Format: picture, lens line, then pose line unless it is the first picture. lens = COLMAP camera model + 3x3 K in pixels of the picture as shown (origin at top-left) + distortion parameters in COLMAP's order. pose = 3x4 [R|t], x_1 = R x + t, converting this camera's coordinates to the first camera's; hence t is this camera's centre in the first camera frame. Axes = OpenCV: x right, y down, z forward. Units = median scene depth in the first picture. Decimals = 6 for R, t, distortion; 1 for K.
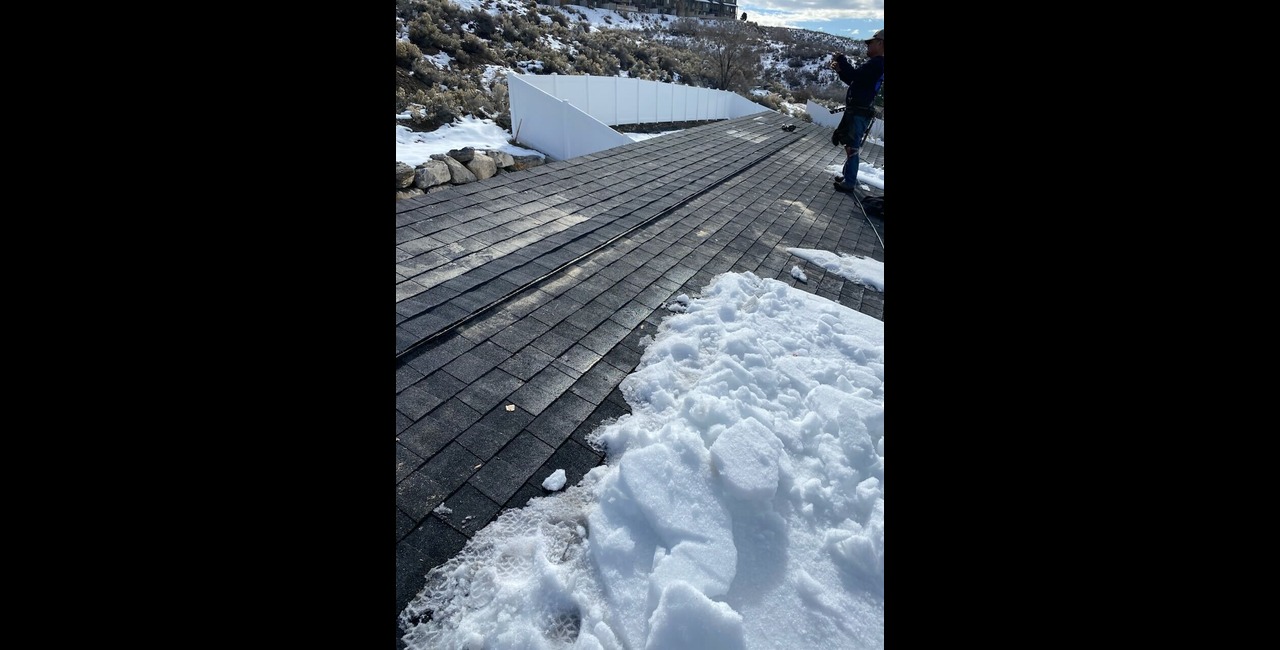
lens RADIAL K [[488.5, 0, 636.6], [0, 488.5, 318.4], [0, 0, 1]] dist [0.000612, -0.000059]
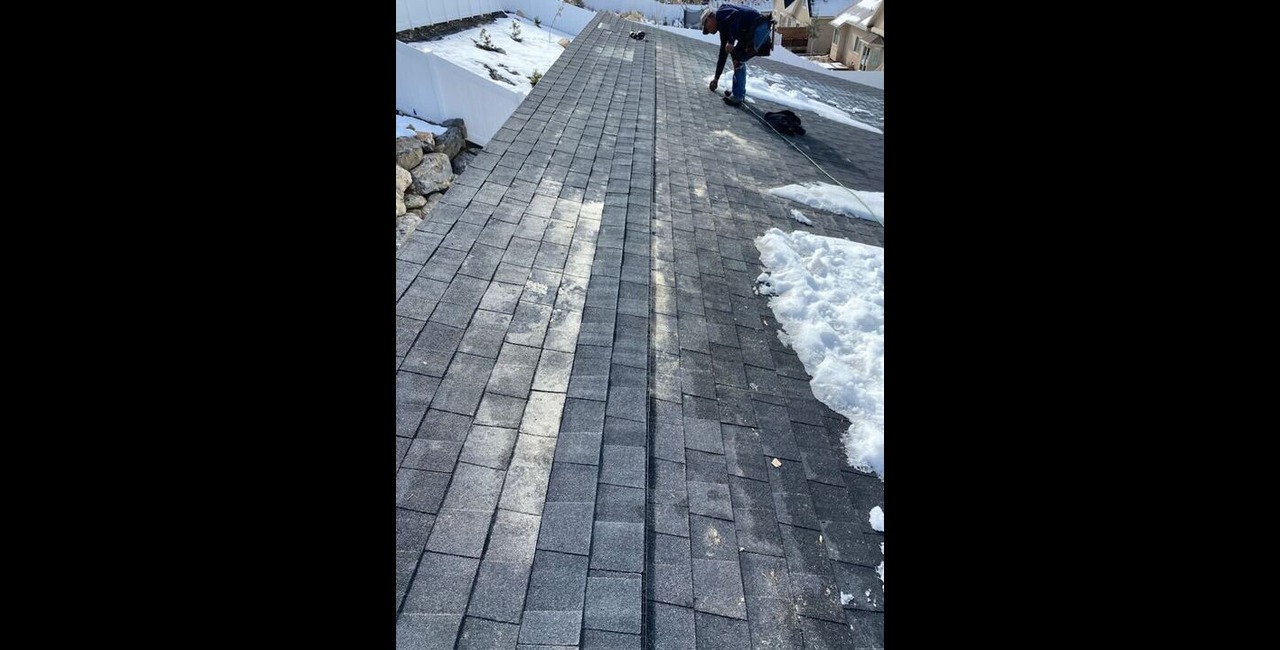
lens RADIAL K [[488.5, 0, 636.6], [0, 488.5, 318.4], [0, 0, 1]] dist [0.000612, -0.000059]
pose [[0.909080, -0.271129, 0.316326, -0.400671], [0.209155, 0.953657, 0.216314, -0.194314], [-0.360315, -0.130485, 0.923659, 0.130560]]
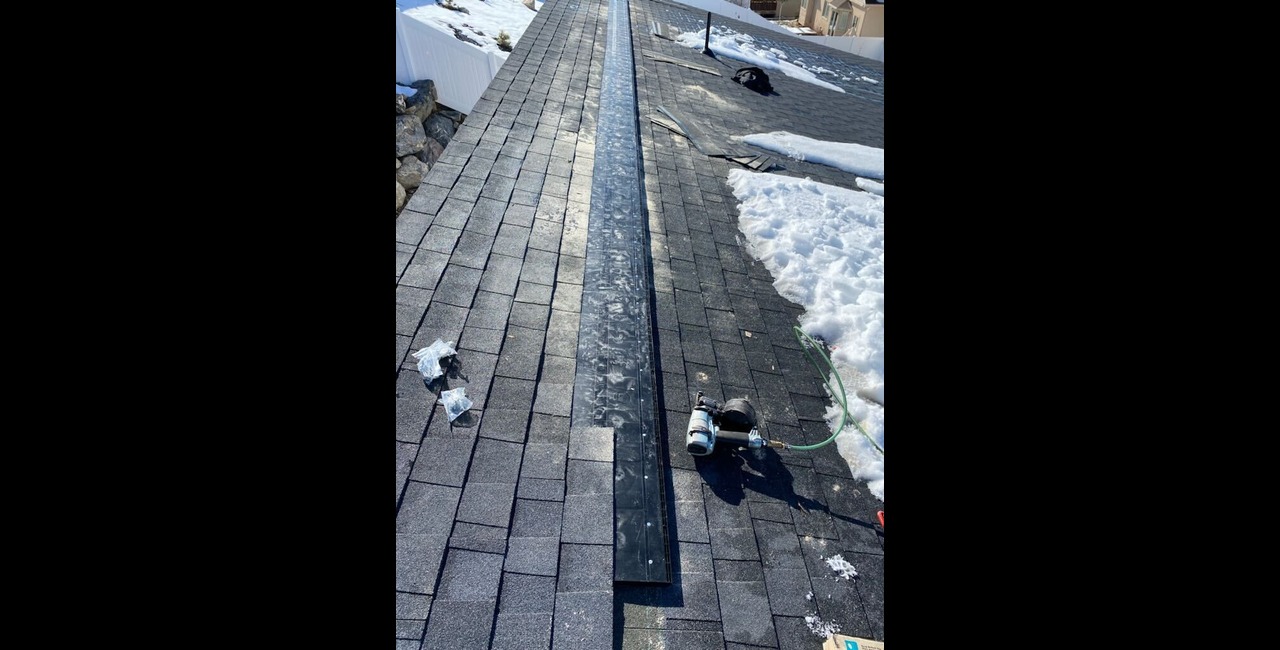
lens RADIAL K [[488.5, 0, 636.6], [0, 488.5, 318.4], [0, 0, 1]] dist [0.000612, -0.000059]
pose [[0.884292, -0.309158, 0.349928, -0.505530], [0.215088, 0.934871, 0.282407, -0.144678], [-0.414446, -0.174465, 0.893195, 0.007565]]
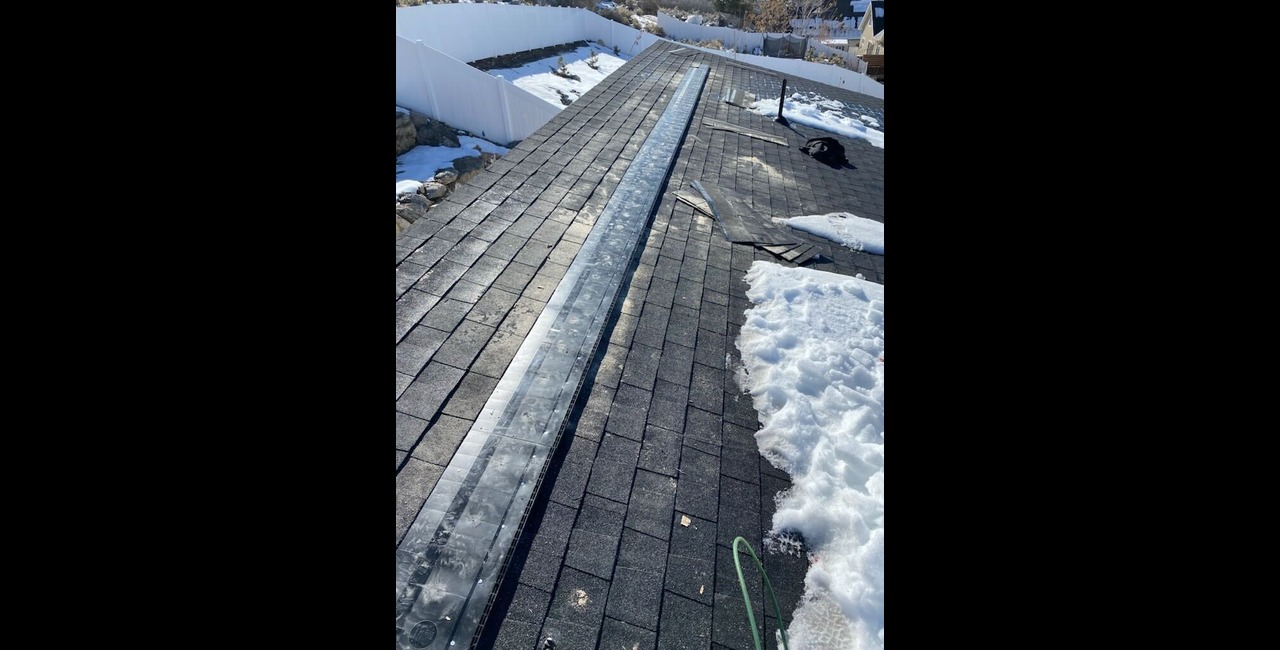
lens RADIAL K [[489.0, 0, 632.6], [0, 489.0, 325.2], [0, 0, 1]] dist [0.003741, 0.000003]
pose [[0.960838, -0.192618, 0.199218, -0.247240], [0.162401, 0.973929, 0.158395, -0.167543], [-0.224534, -0.119839, 0.967069, 0.118641]]
